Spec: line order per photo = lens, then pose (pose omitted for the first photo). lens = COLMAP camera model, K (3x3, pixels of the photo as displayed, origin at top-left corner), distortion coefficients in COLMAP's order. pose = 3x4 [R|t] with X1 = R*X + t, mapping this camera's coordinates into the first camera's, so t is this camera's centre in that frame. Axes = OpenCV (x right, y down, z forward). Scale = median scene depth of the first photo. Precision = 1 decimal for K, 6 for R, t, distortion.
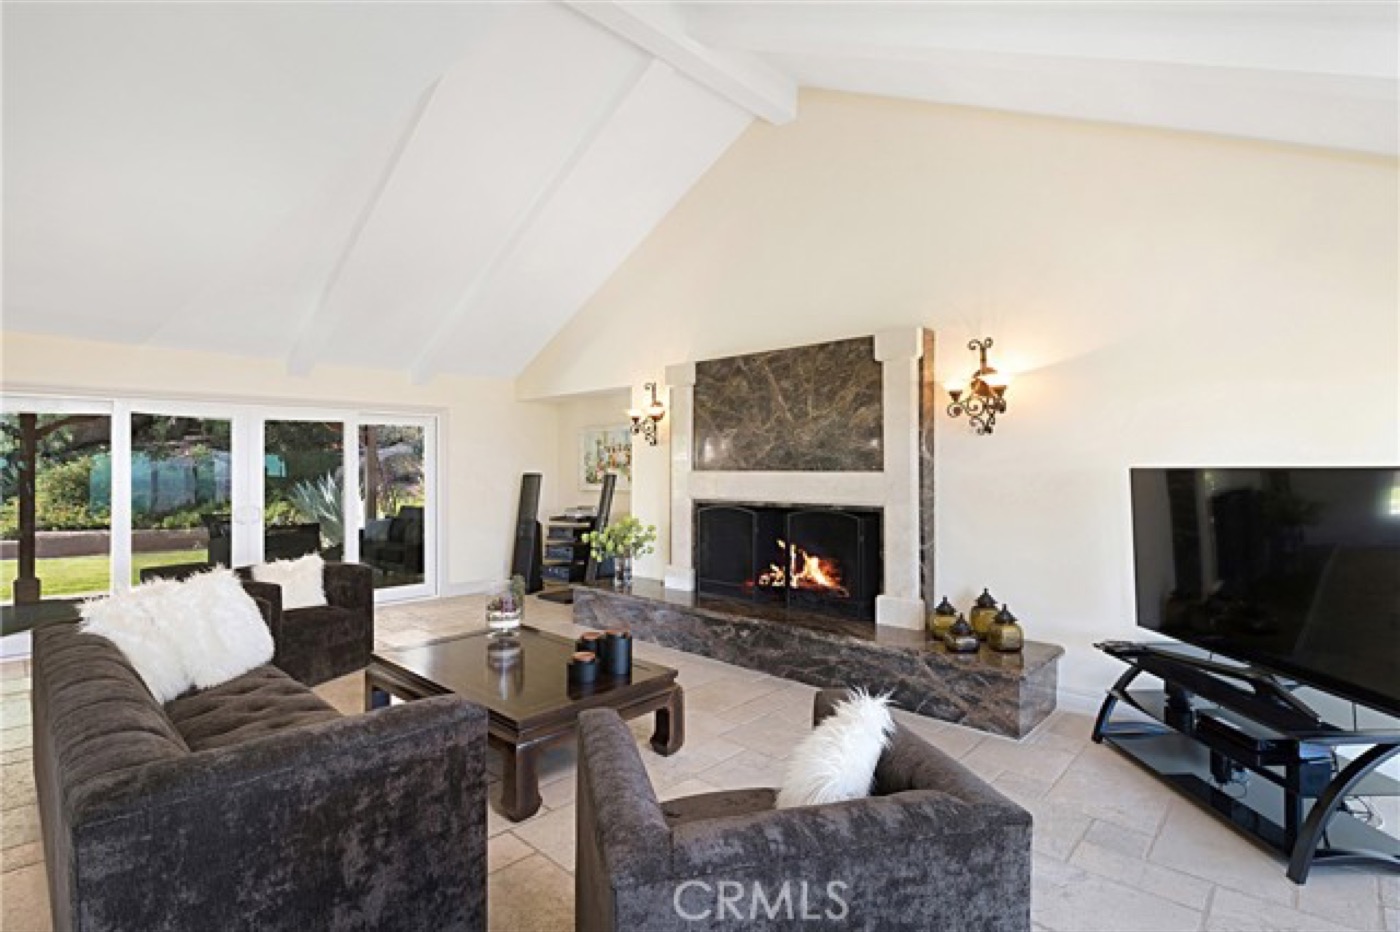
lens RADIAL K [[666.1, 0, 703.1], [0, 666.1, 464.6], [0, 0, 1]] dist [0.014304, -0.000290]
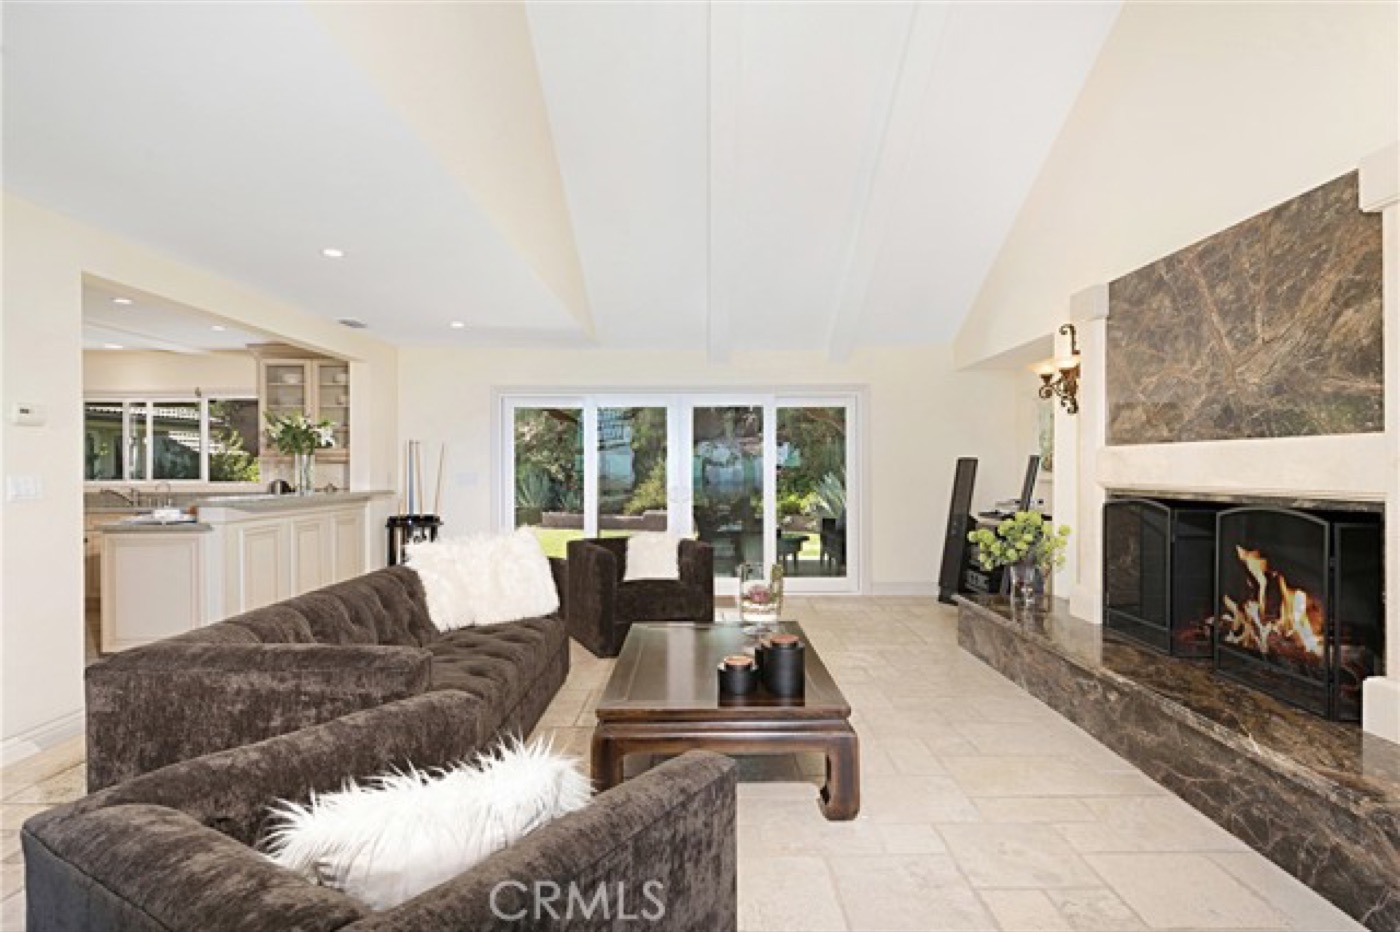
lens RADIAL K [[760.1, 0, 736.3], [0, 760.1, 469.9], [0, 0, 1]] dist [0.045290, -0.019999]
pose [[0.700991, 0.003059, -0.713163, 0.320491], [0.003305, 0.999966, 0.007538, 0.030679], [0.713162, -0.007641, 0.700958, 0.227991]]
